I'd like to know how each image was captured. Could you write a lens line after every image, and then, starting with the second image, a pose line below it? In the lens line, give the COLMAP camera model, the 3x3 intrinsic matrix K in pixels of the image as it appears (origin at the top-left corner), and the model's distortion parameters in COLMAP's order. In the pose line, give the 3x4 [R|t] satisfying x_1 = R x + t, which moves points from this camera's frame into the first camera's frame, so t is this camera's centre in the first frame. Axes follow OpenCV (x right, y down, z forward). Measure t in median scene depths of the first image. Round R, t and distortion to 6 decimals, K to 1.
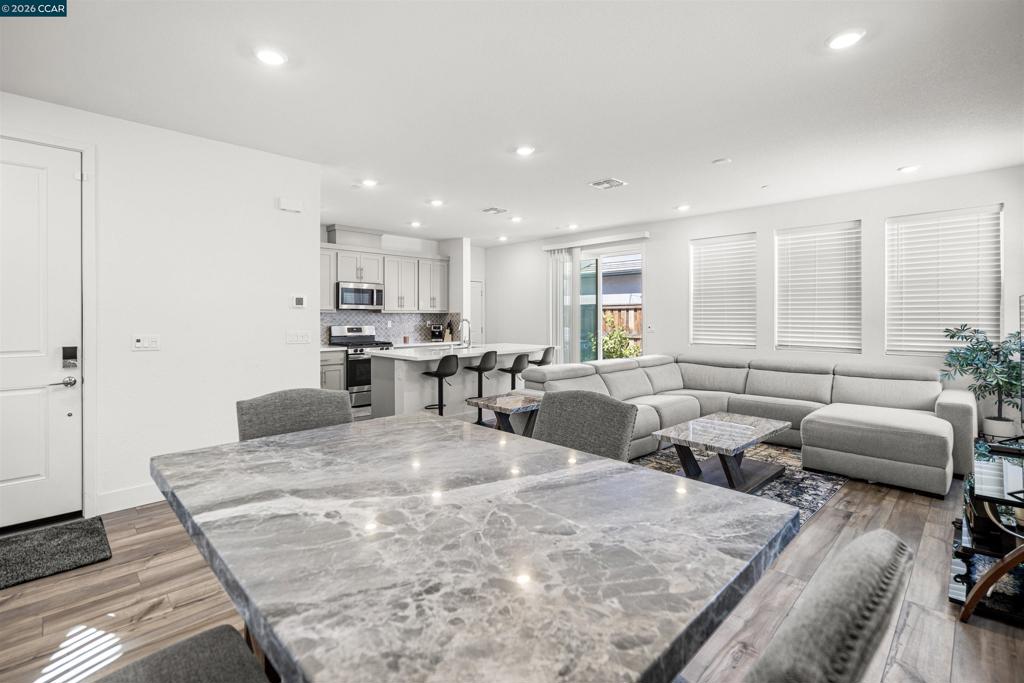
lens RADIAL K [[469.9, 0, 507.2], [0, 469.9, 316.4], [0, 0, 1]] dist [-0.000326, -0.000218]
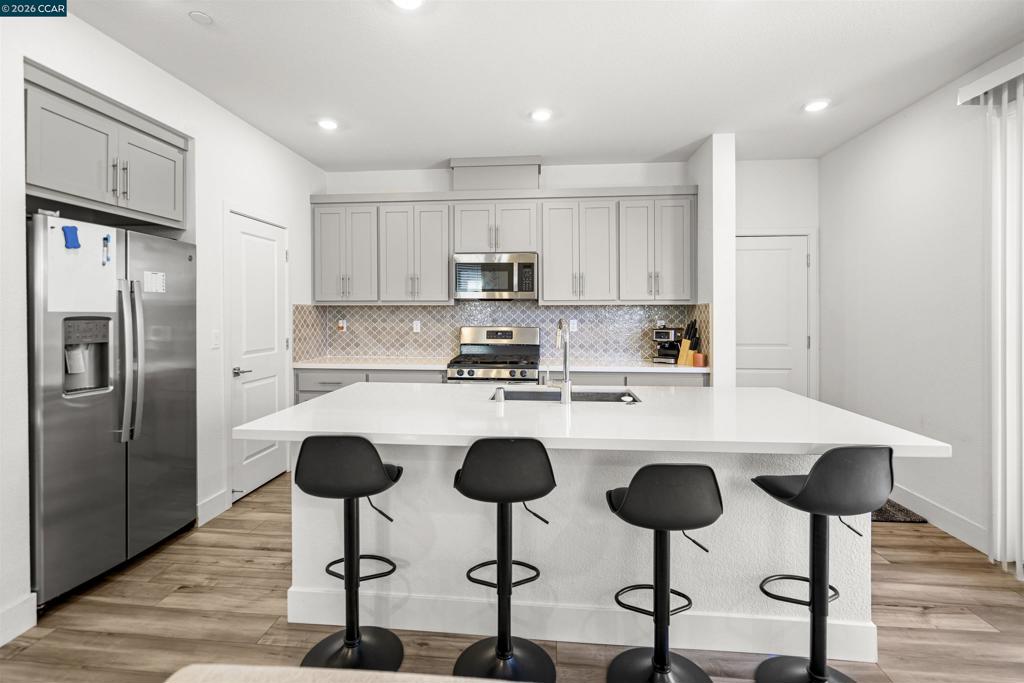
lens RADIAL K [[473.2, 0, 505.0], [0, 473.2, 313.3], [0, 0, 1]] dist [-0.000736, -0.000174]
pose [[0.637801, 0.002148, -0.770198, 0.161111], [0.000292, 0.999995, 0.003031, 0.000167], [0.770201, -0.002158, 0.637798, 0.733056]]
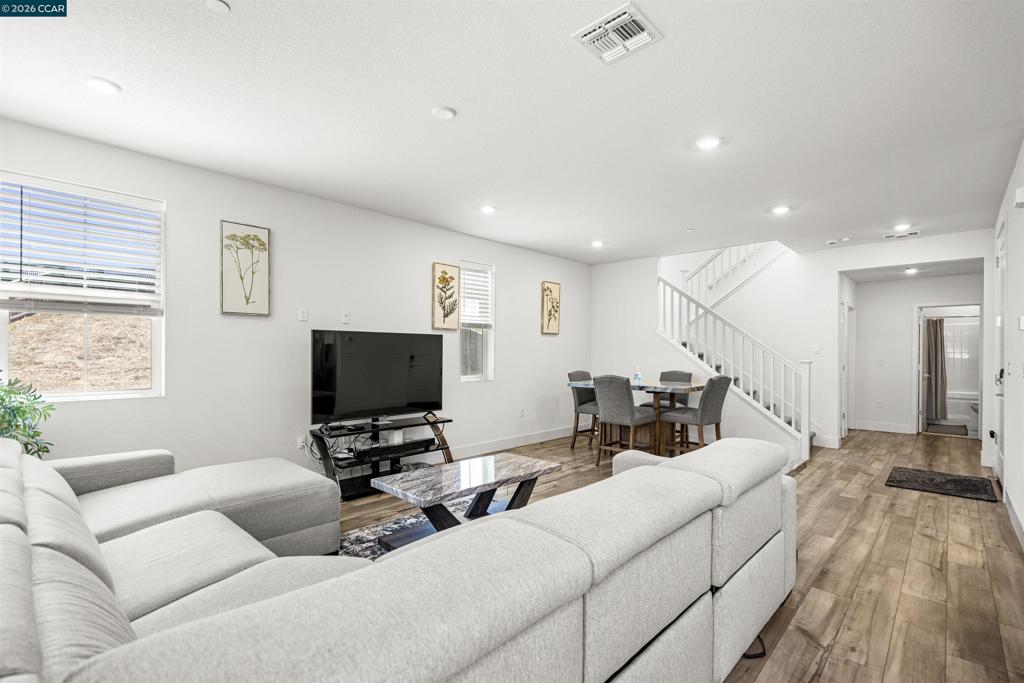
lens RADIAL K [[467.0, 0, 507.7], [0, 467.0, 355.9], [0, 0, 1]] dist [-0.002016, -0.000120]
pose [[-0.999656, -0.002792, -0.026076, 0.251514], [-0.002893, 0.999988, 0.003830, 0.012418], [0.026065, 0.003904, -0.999653, 1.108504]]
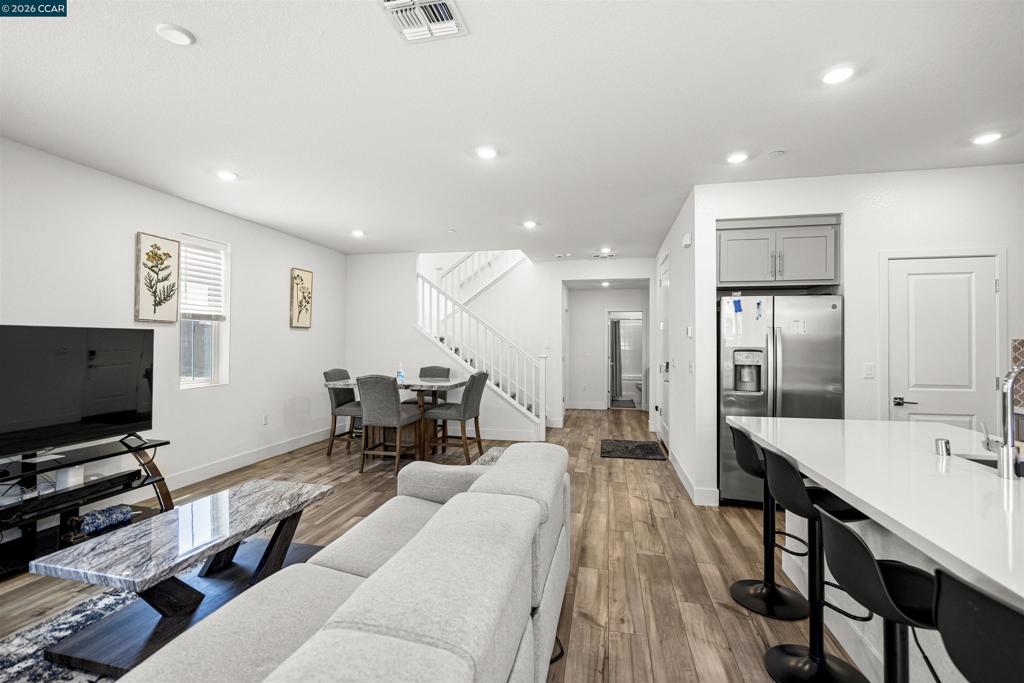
lens RADIAL K [[460.3, 0, 507.9], [0, 460.3, 339.5], [0, 0, 1]] dist [-0.002412, 0.001179]
pose [[-0.840633, -0.006956, -0.541560, 0.279175], [-0.002673, 0.999959, -0.008694, -0.003613], [0.541598, -0.005861, -0.840617, 1.052529]]
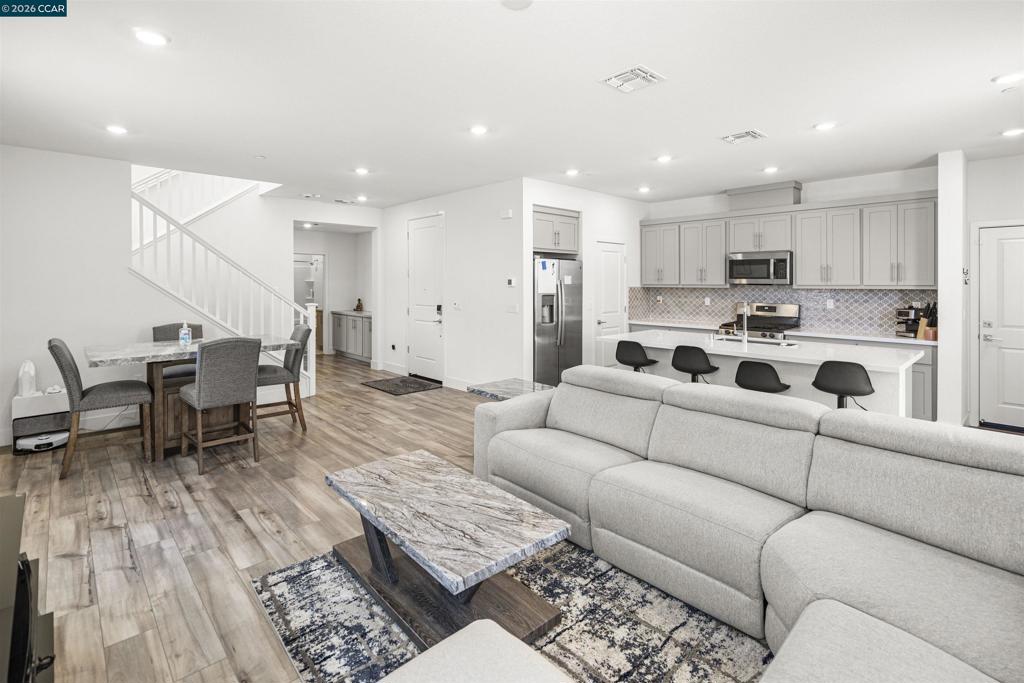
lens RADIAL K [[484.1, 0, 499.4], [0, 484.1, 282.6], [0, 0, 1]] dist [-0.003961, -0.000406]
pose [[-0.040163, 0.000923, -0.999193, 0.638909], [-0.000500, 0.999999, 0.000944, -0.020903], [0.999193, 0.000538, -0.040163, 0.661062]]
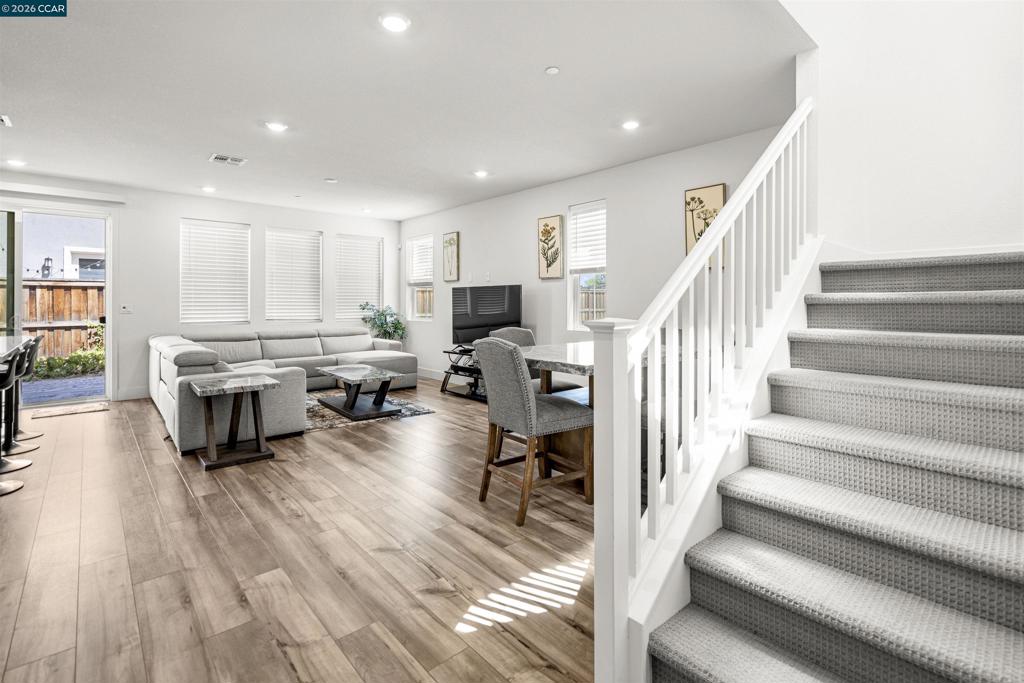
lens RADIAL K [[472.1, 0, 507.9], [0, 472.1, 302.0], [0, 0, 1]] dist [-0.001428, -0.000032]
pose [[0.055966, 0.001599, 0.998431, -0.576811], [-0.001126, 0.999998, -0.001538, 0.014454], [-0.998432, -0.001038, 0.055968, 0.273314]]
